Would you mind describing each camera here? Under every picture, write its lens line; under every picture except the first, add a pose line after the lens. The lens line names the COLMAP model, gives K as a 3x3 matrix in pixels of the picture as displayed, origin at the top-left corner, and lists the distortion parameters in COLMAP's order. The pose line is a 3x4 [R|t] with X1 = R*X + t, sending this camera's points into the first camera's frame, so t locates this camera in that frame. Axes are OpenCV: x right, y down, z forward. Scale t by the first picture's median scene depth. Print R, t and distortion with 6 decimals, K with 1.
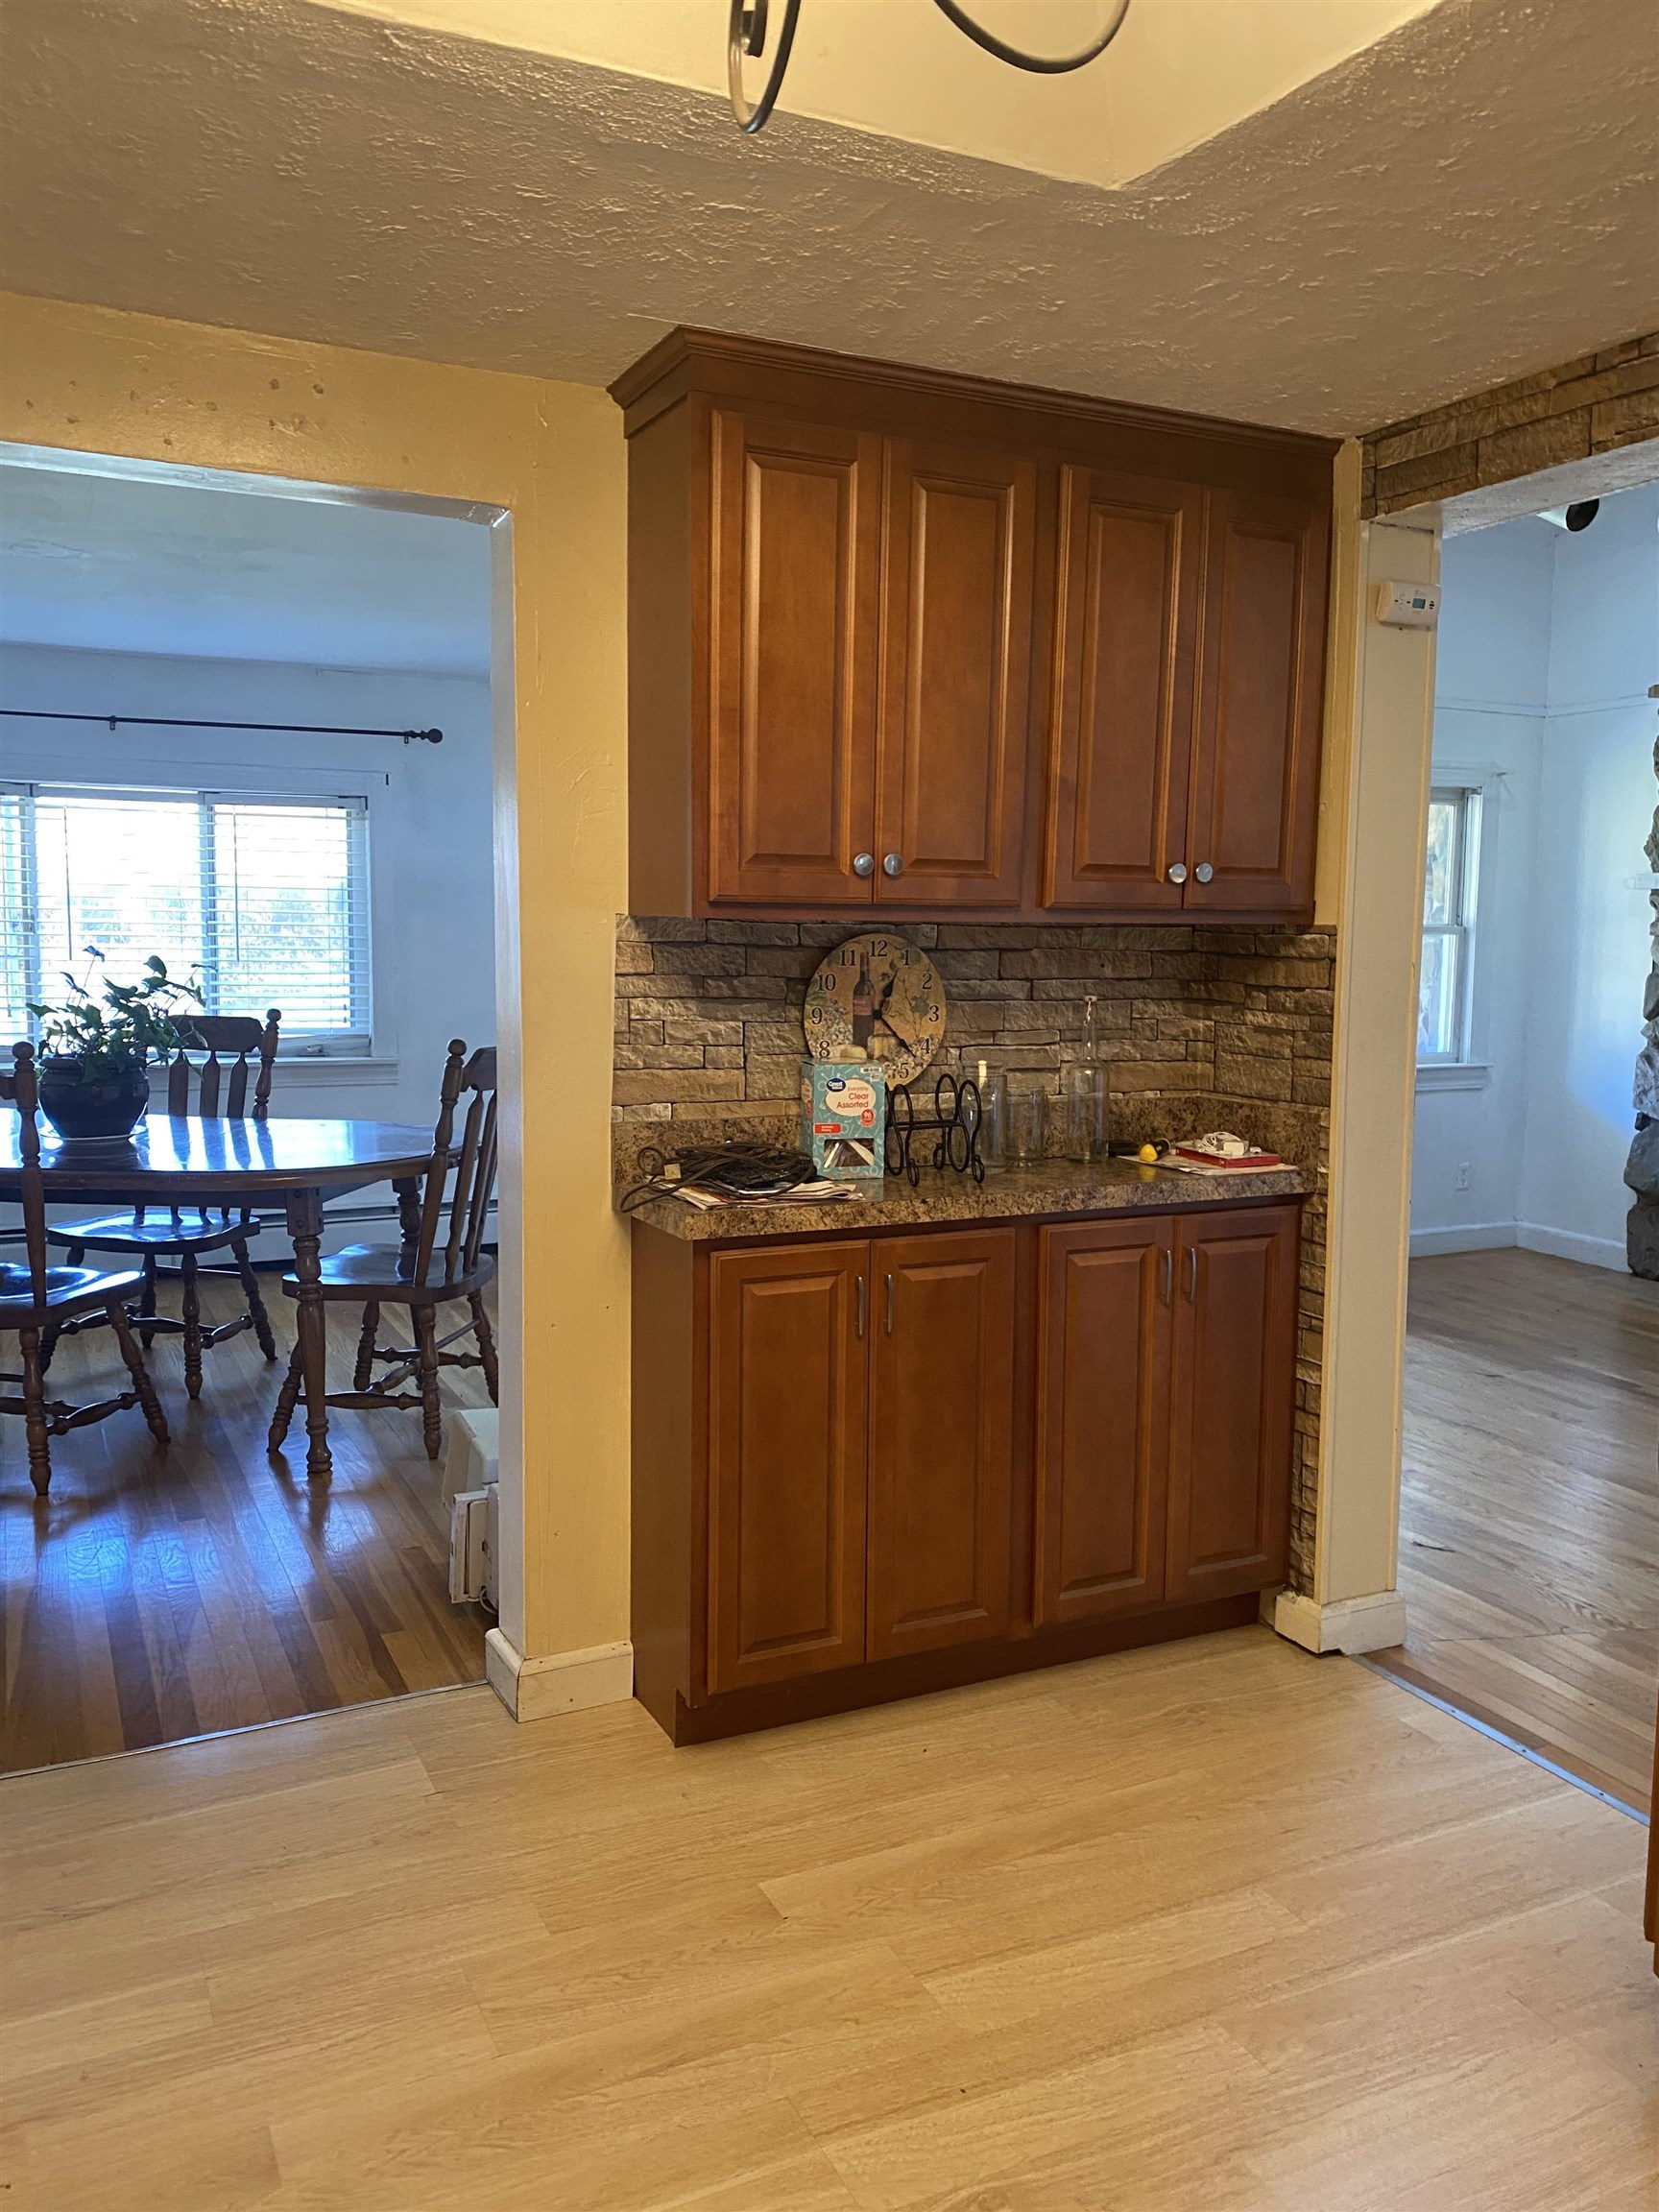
lens RADIAL K [[1686.4, 0, 826.9], [0, 1686.4, 1110.4], [0, 0, 1]] dist [0.015897, -0.012514]
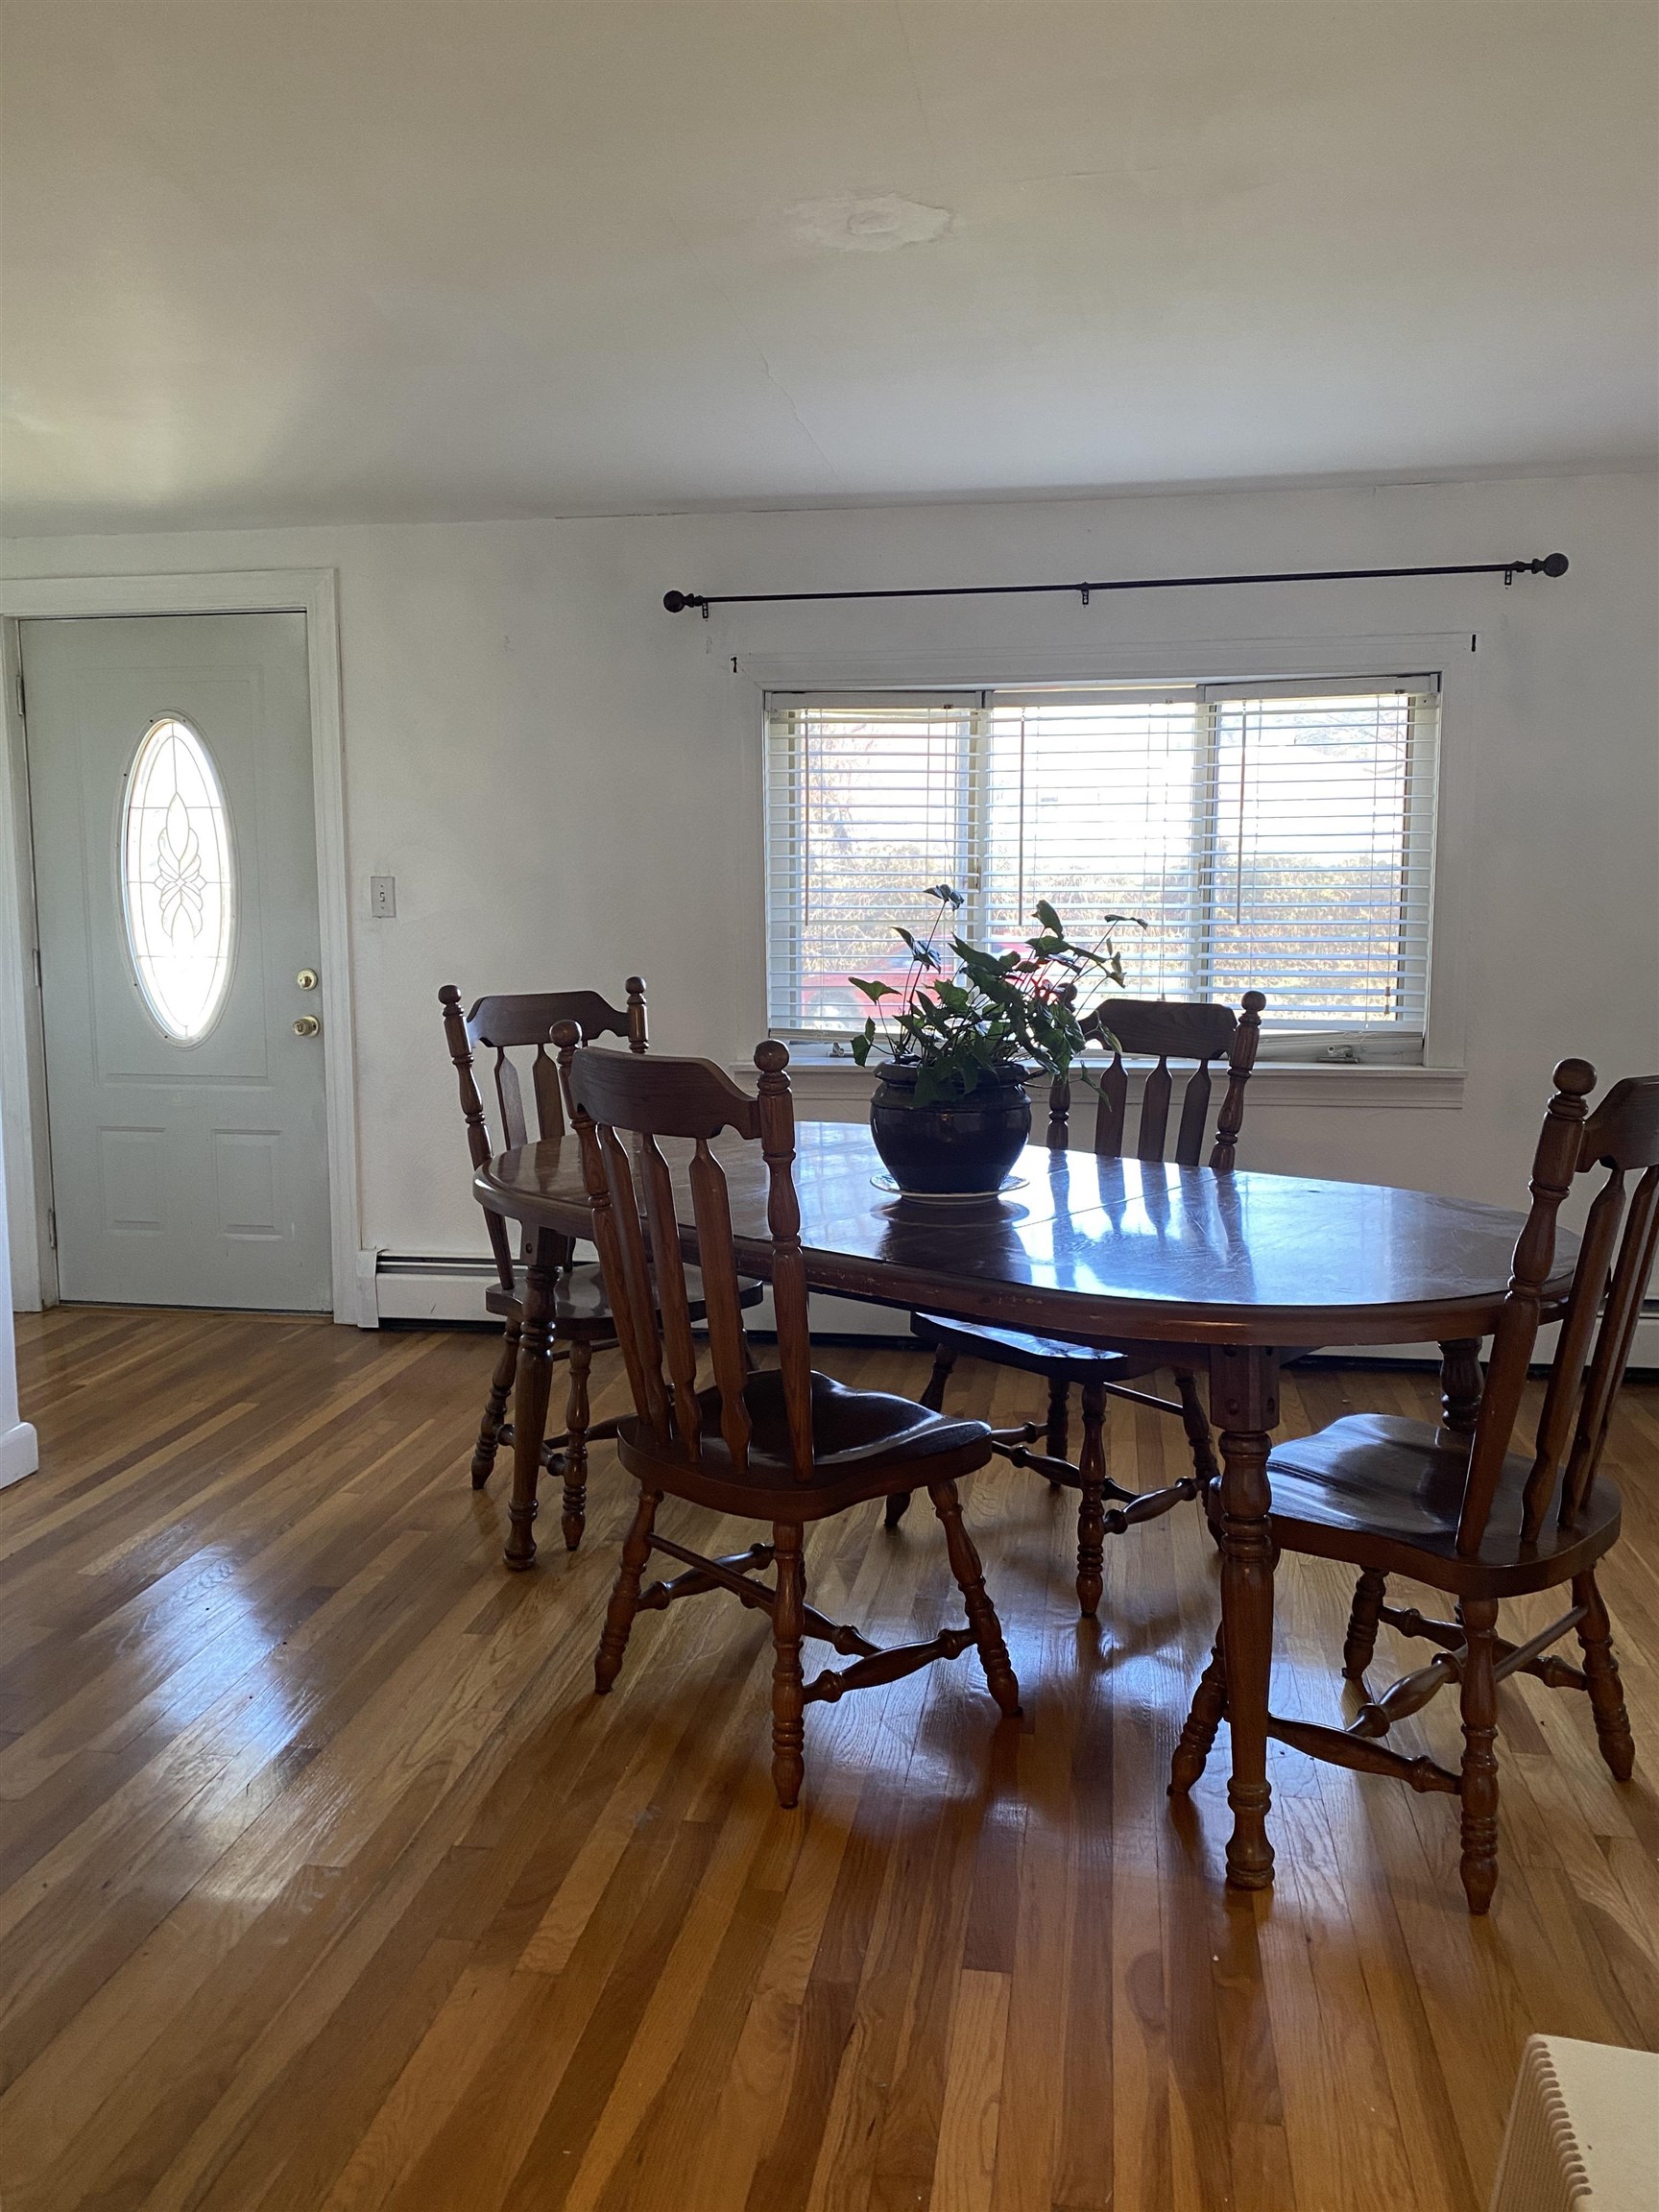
lens RADIAL K [[1686.4, 0, 828.0], [0, 1686.4, 1096.1], [0, 0, 1]] dist [0.015897, -0.012514]
pose [[0.812448, 0.048333, -0.581027, -0.105425], [-0.047797, 0.998725, 0.016245, -0.027492], [0.581071, 0.014573, 0.813722, 0.458441]]
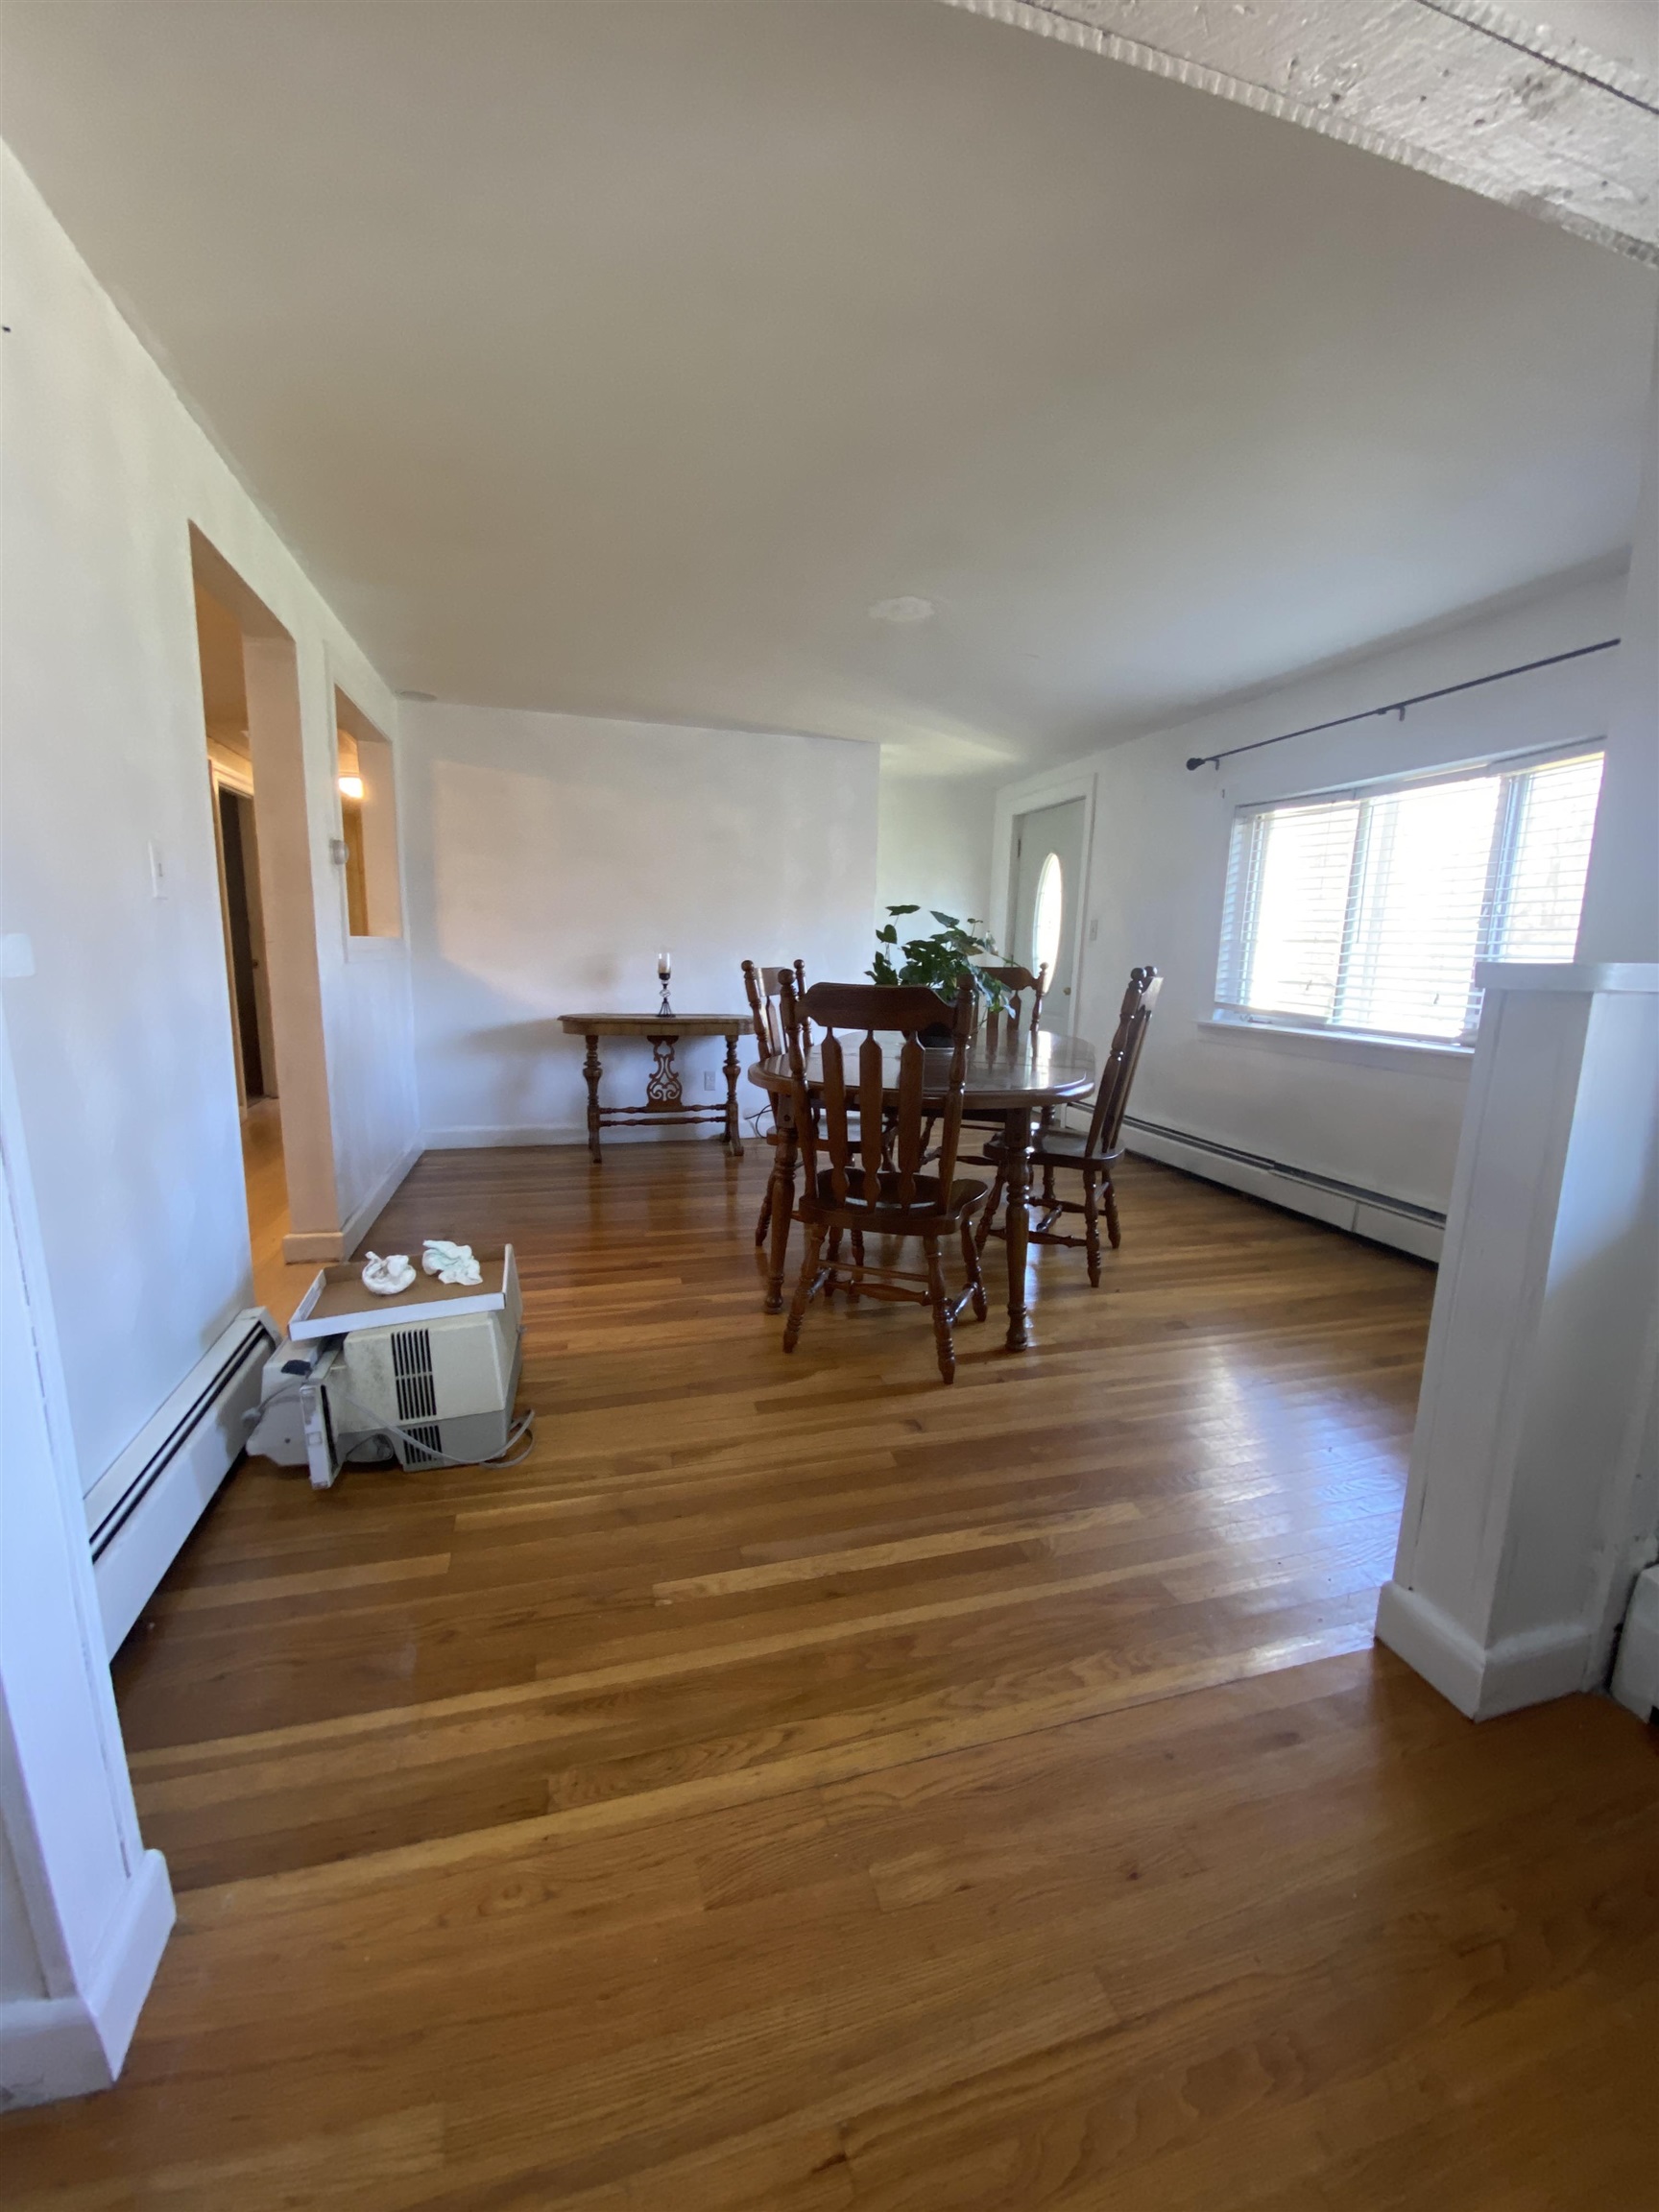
lens RADIAL K [[894.6, 0, 823.2], [0, 894.6, 1107.3], [0, 0, 1]] dist [0.001485, -0.001276]
pose [[-0.189702, 0.147737, -0.970663, 0.255997], [-0.135284, 0.975252, 0.174875, -0.048986], [0.972477, 0.164489, -0.165021, 0.984422]]
